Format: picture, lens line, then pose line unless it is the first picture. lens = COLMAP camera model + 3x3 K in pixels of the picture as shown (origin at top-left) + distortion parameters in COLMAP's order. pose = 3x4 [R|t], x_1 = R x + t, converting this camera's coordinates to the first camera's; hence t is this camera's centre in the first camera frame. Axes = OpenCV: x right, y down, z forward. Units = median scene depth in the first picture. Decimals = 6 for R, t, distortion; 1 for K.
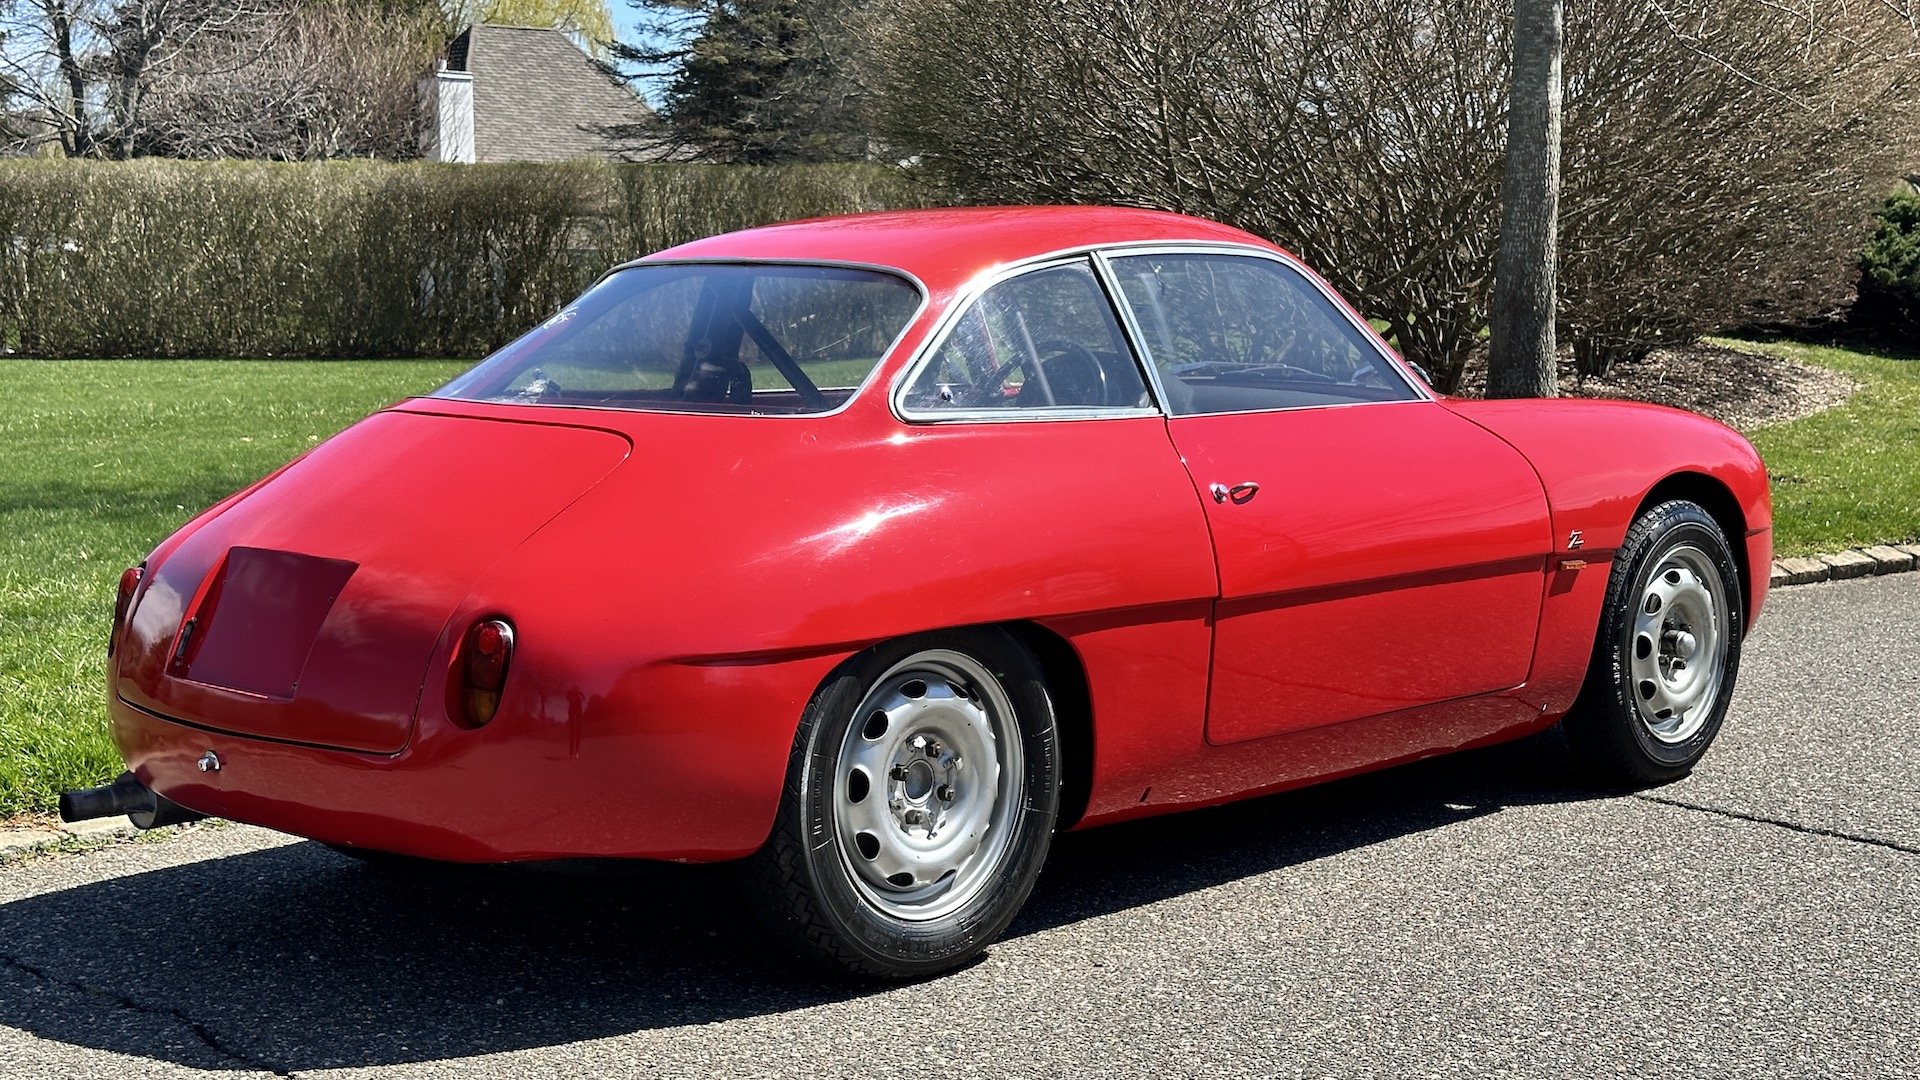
lens RADIAL K [[2623.8, 0, 960.0], [0, 2623.8, 540.0], [0, 0, 1]] dist [0.188270, -0.380078]
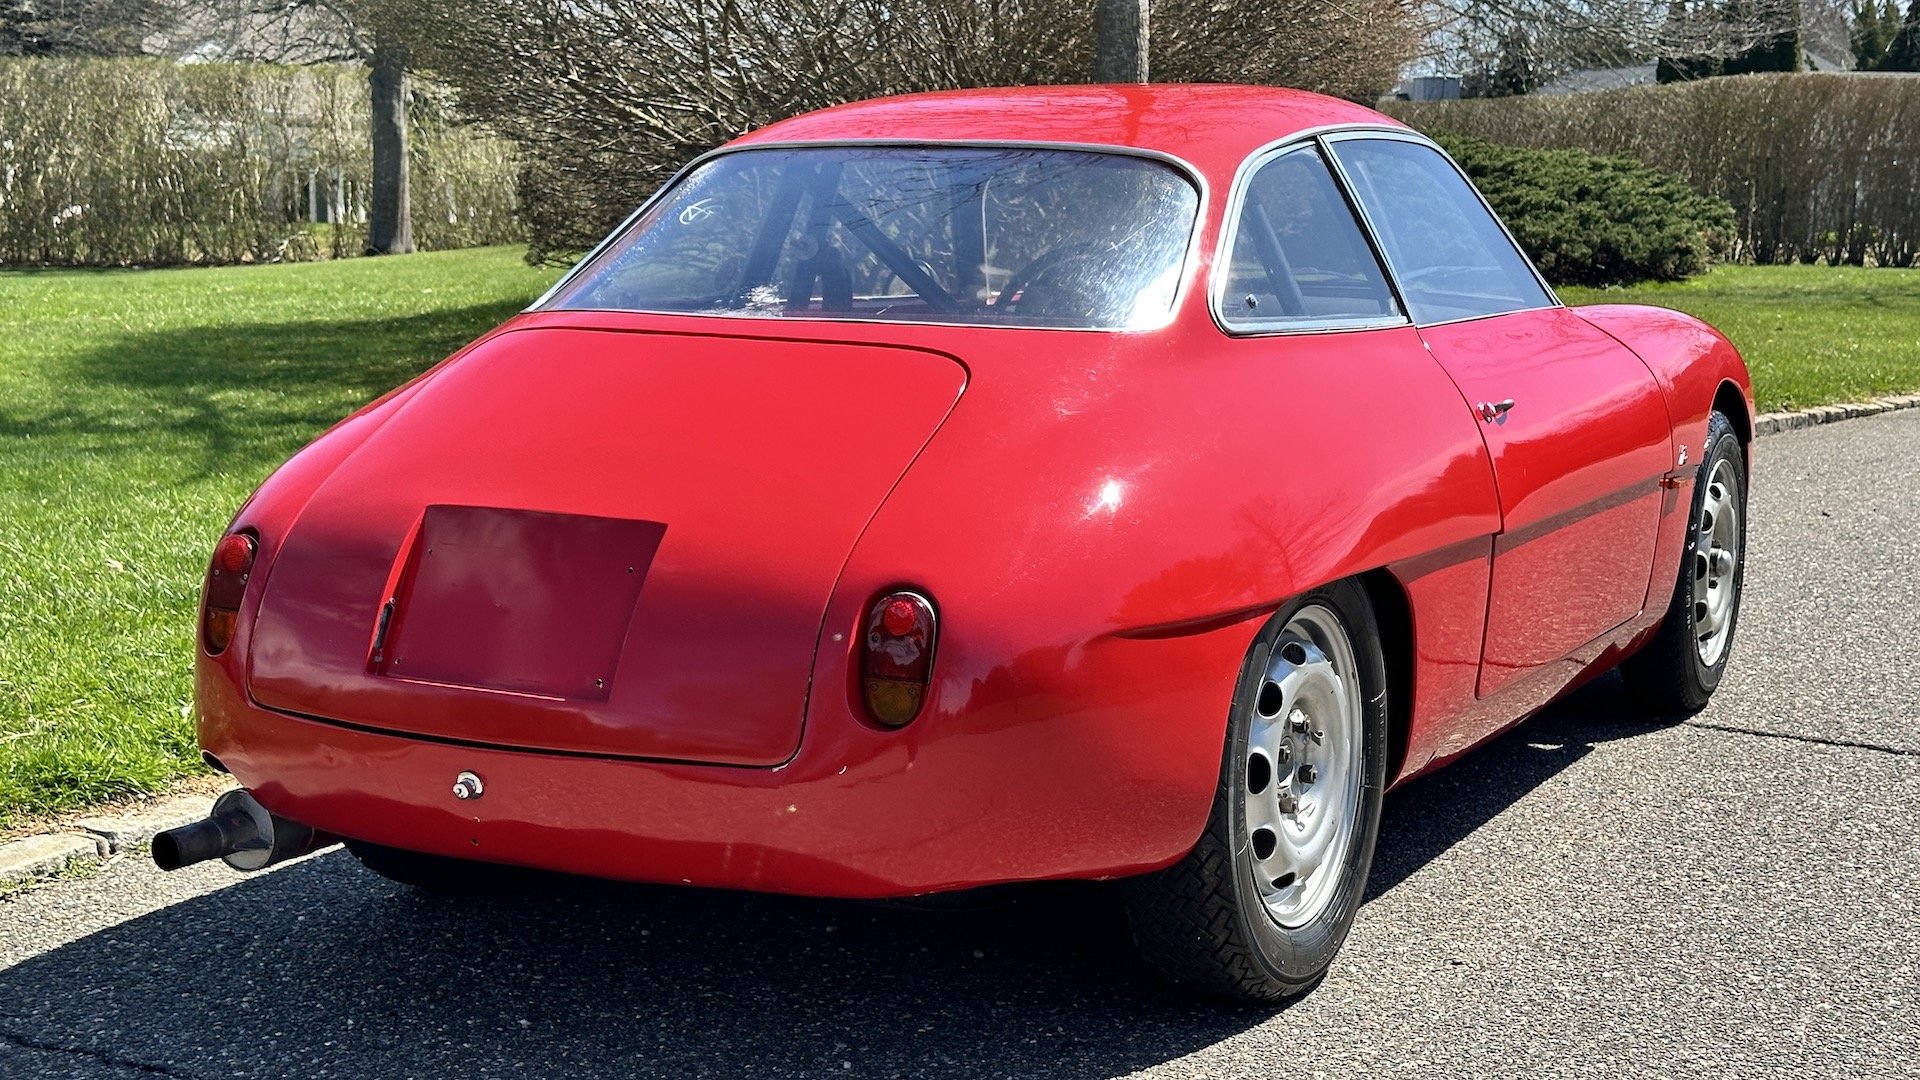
lens RADIAL K [[2623.8, 0, 960.0], [0, 2623.8, 540.0], [0, 0, 1]] dist [0.188270, -0.380078]
pose [[0.961291, -0.030957, 0.273790, -0.334570], [0.022207, 0.999141, 0.035000, -0.010760], [-0.274638, -0.027565, 0.961152, 0.214380]]
